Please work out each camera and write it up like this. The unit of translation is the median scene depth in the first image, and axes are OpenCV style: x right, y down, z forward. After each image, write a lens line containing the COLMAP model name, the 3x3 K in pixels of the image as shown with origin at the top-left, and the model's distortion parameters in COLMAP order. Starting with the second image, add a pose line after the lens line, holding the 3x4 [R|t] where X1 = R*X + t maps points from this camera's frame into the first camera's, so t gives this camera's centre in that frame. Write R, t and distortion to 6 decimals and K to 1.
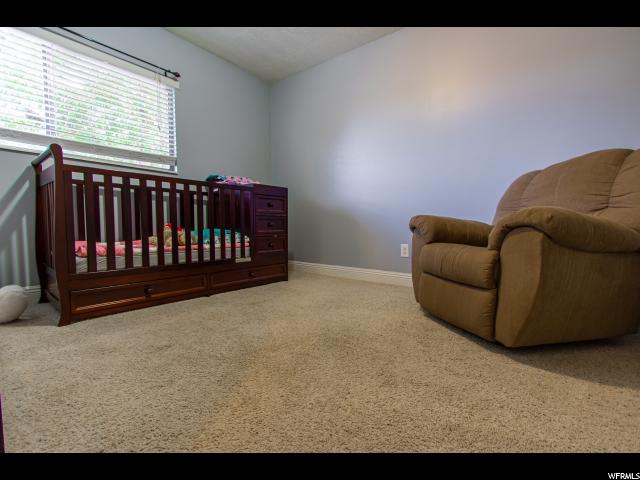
lens RADIAL K [[298.9, 0, 320.0], [0, 298.9, 240.0], [0, 0, 1]] dist [-0.002002, -0.001055]
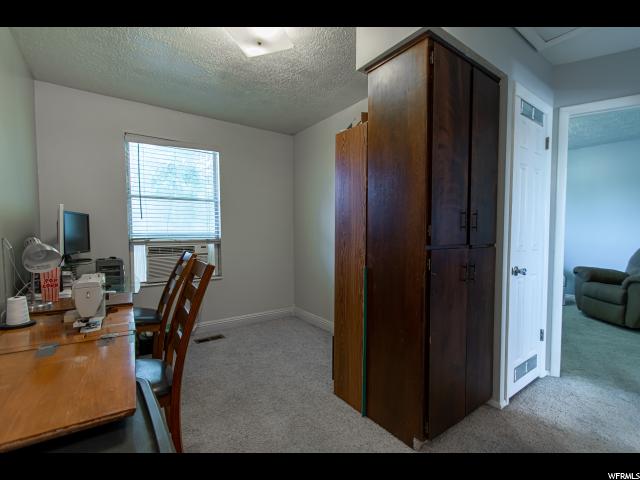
lens RADIAL K [[298.9, 0, 320.0], [0, 298.9, 240.0], [0, 0, 1]] dist [-0.002002, -0.001055]
pose [[0.959525, 0.003506, -0.281603, -0.996777], [-0.008634, 0.999819, -0.016972, -0.270334], [0.281492, 0.018717, 0.959381, -1.817256]]
